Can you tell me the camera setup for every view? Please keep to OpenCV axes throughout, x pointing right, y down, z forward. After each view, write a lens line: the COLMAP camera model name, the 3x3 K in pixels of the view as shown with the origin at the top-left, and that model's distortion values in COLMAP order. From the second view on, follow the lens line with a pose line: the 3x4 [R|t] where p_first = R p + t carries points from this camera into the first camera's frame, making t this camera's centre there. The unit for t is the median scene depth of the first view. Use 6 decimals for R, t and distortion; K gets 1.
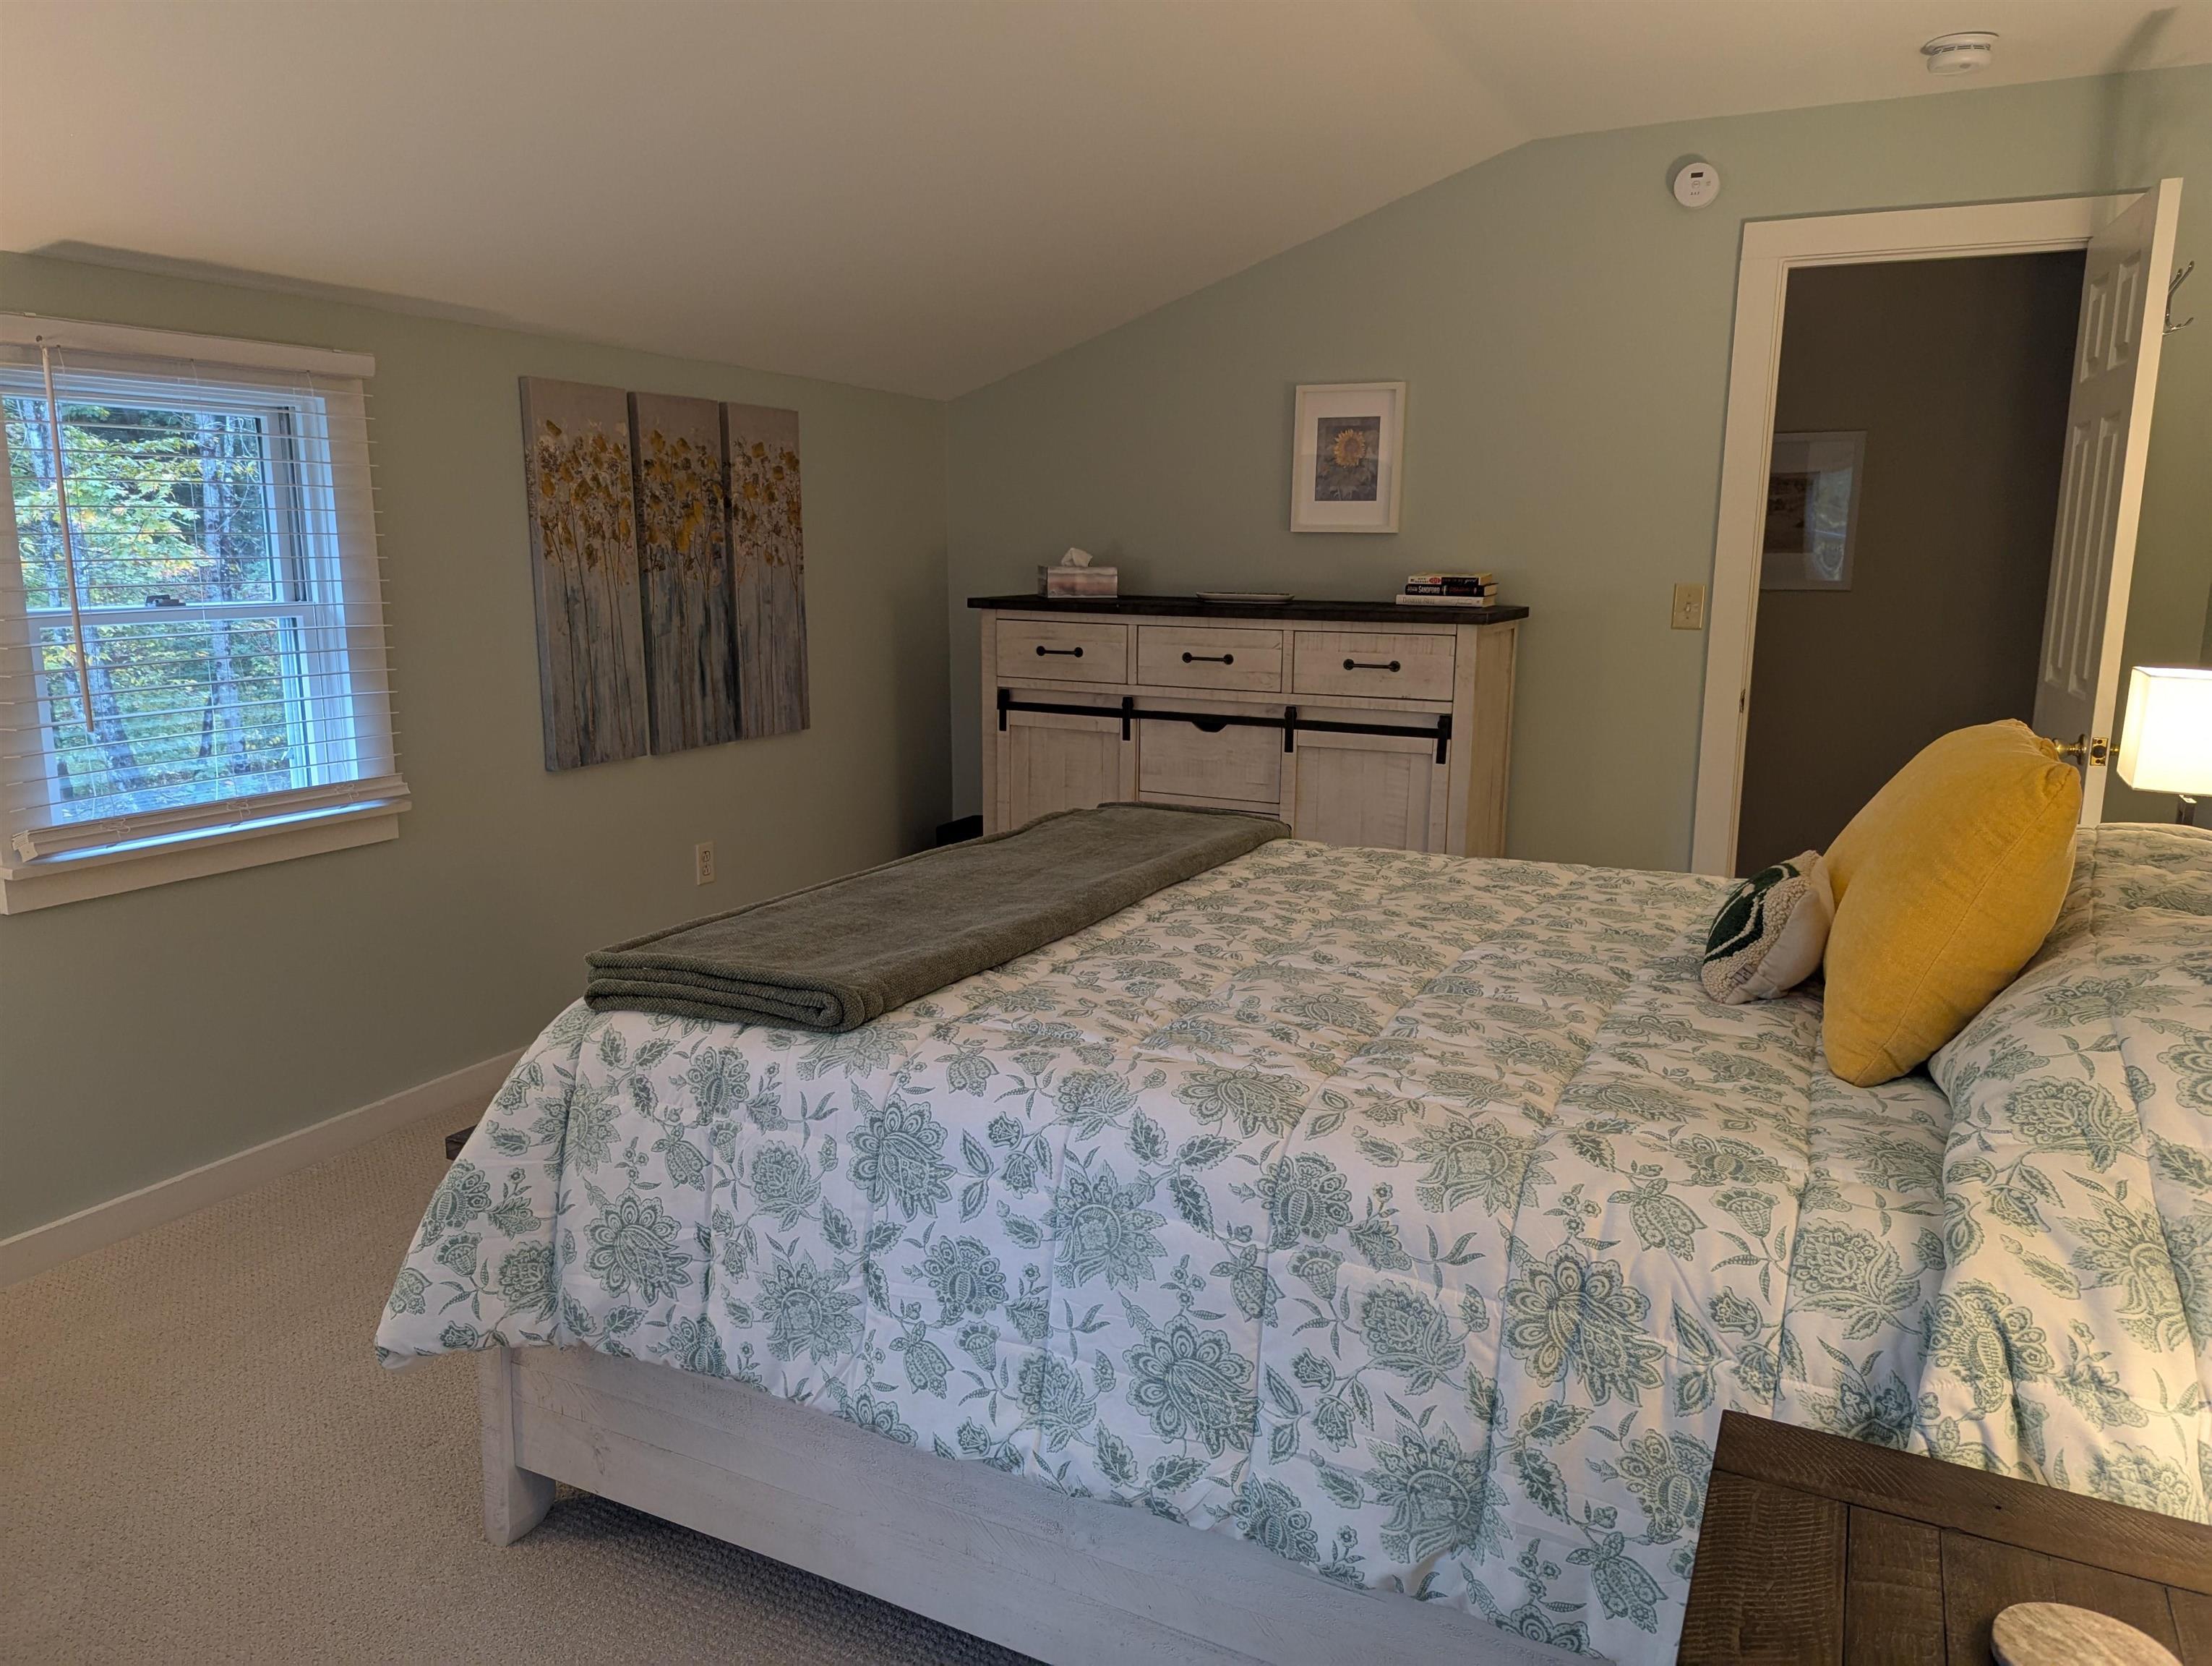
lens RADIAL K [[1567.2, 0, 1101.2], [0, 1567.2, 836.0], [0, 0, 1]] dist [0.052927, -0.052727]
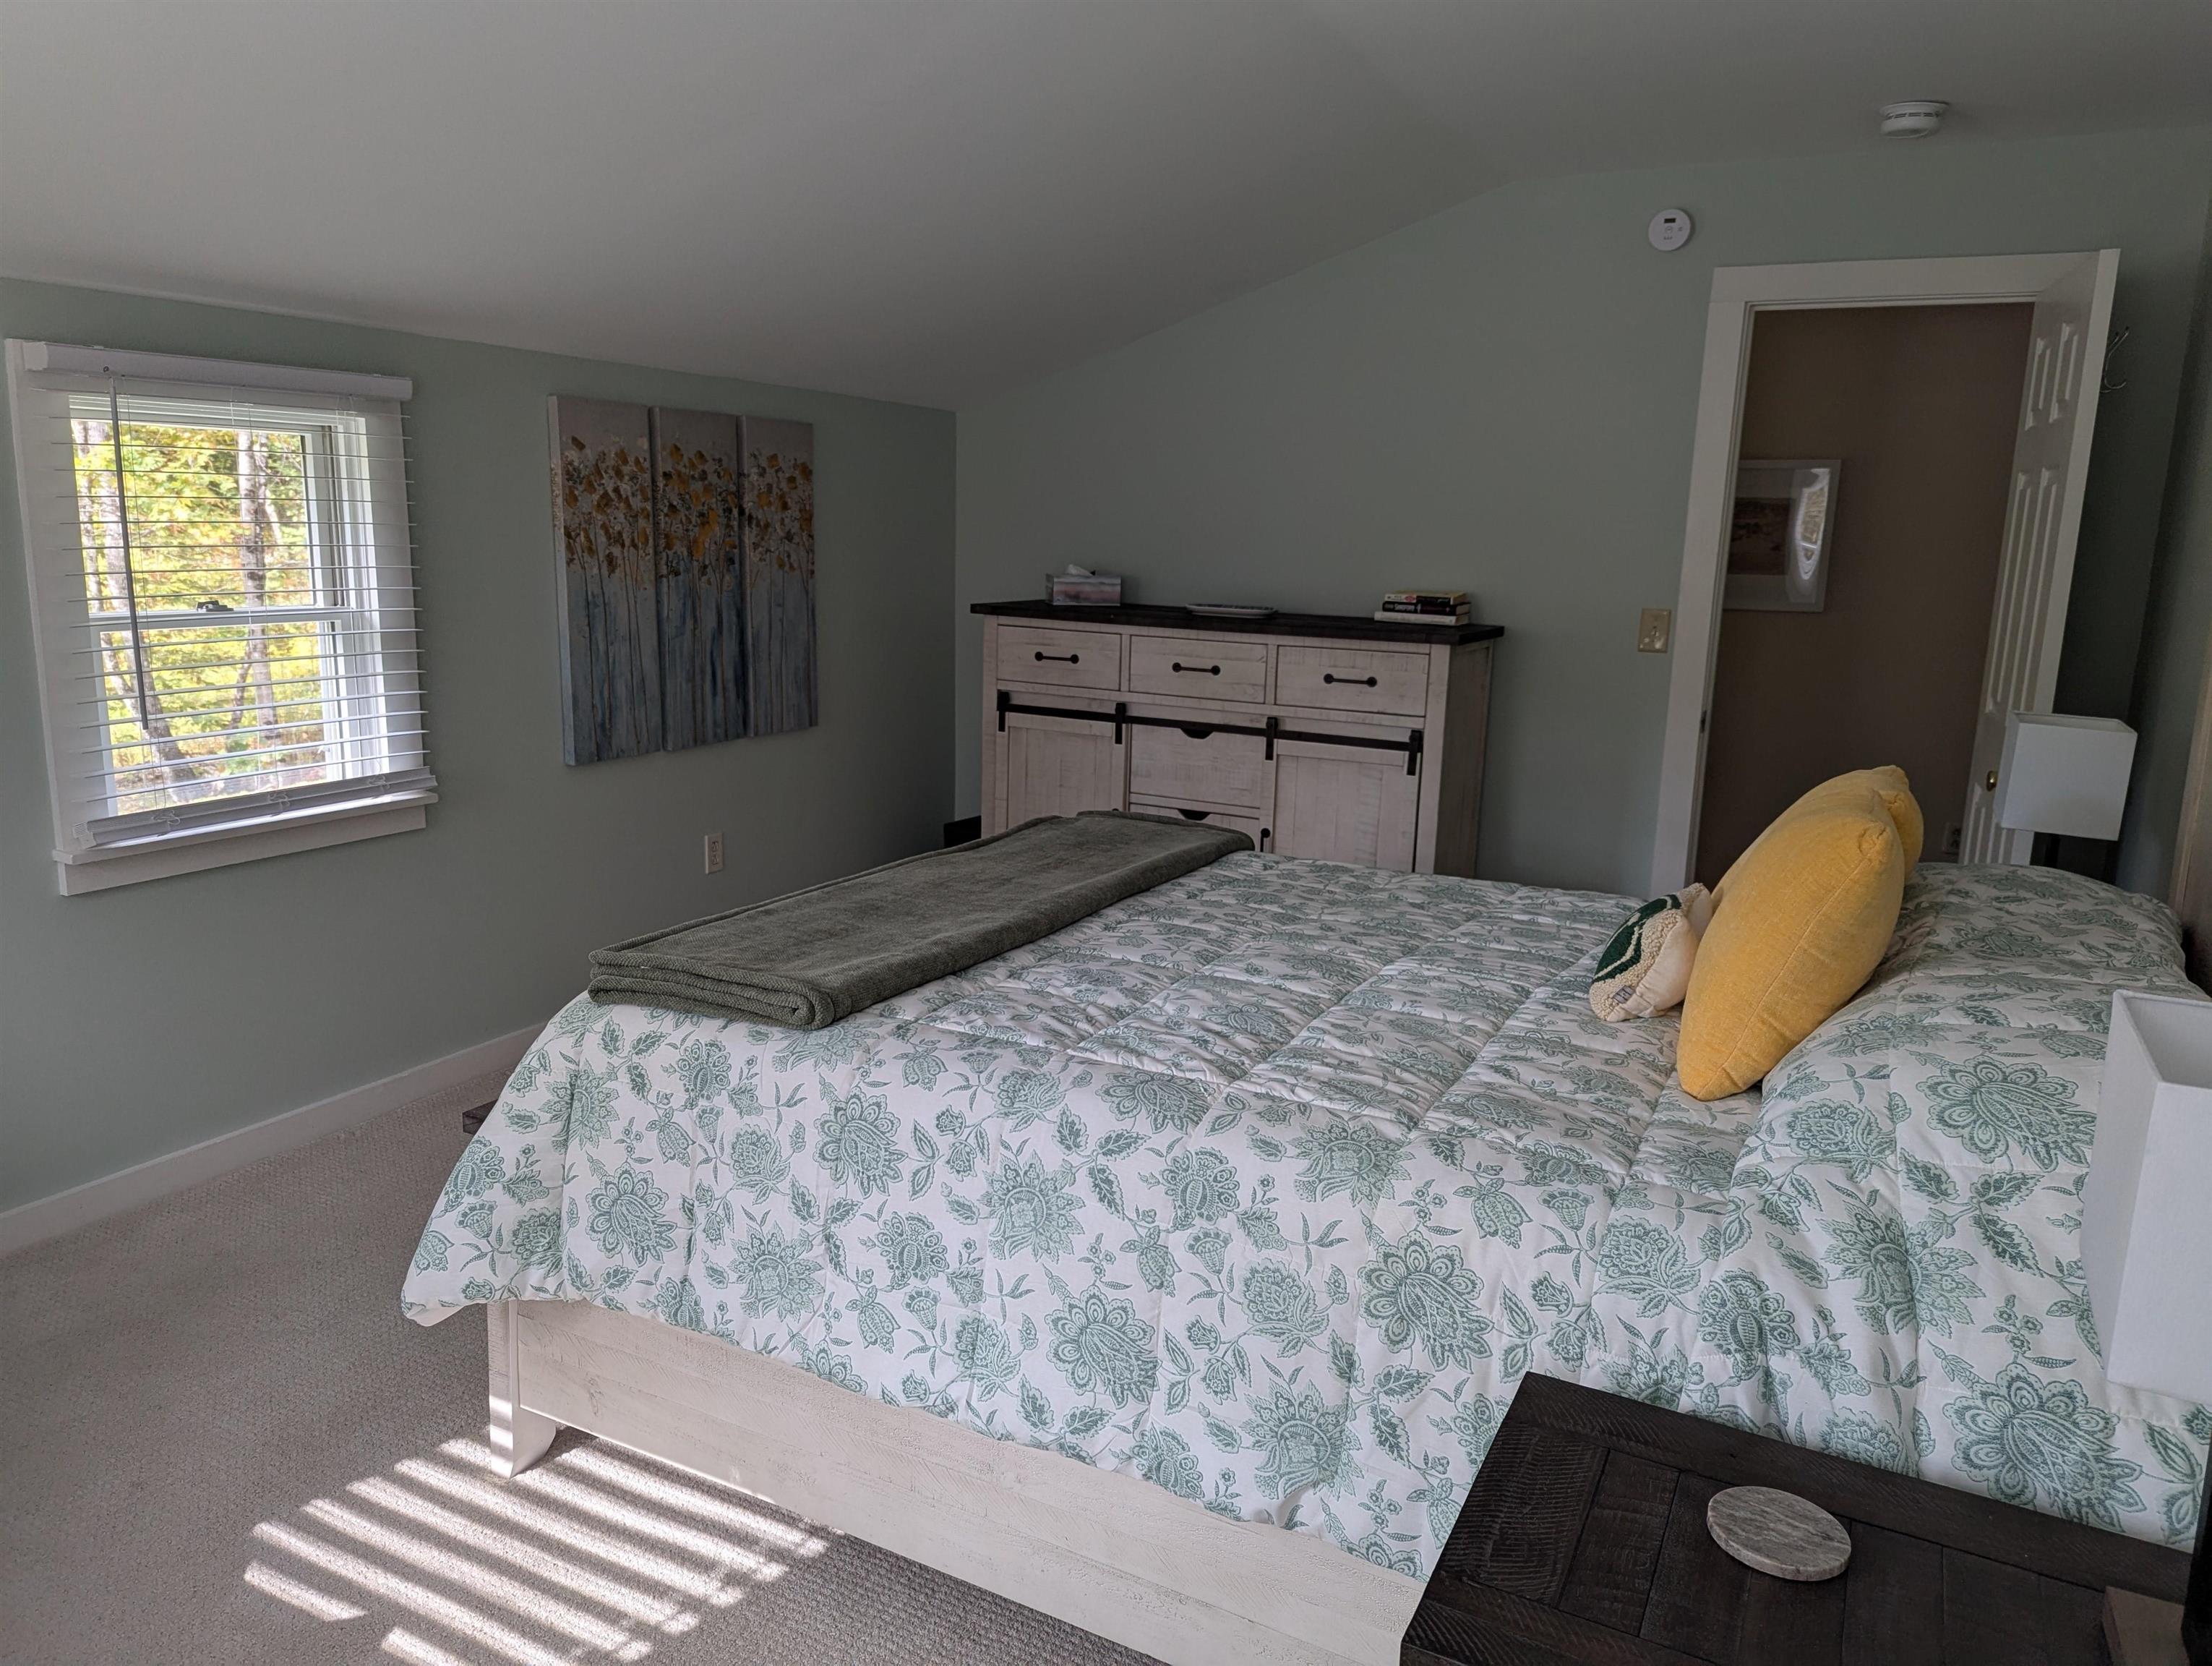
lens RADIAL K [[1567.2, 0, 1113.2], [0, 1567.2, 829.6], [0, 0, 1]] dist [0.052927, -0.052727]
pose [[0.999706, 0.023536, -0.005824, 0.052946], [-0.023482, 0.999682, 0.009141, -0.034475], [0.006037, -0.009002, 0.999941, -0.128577]]
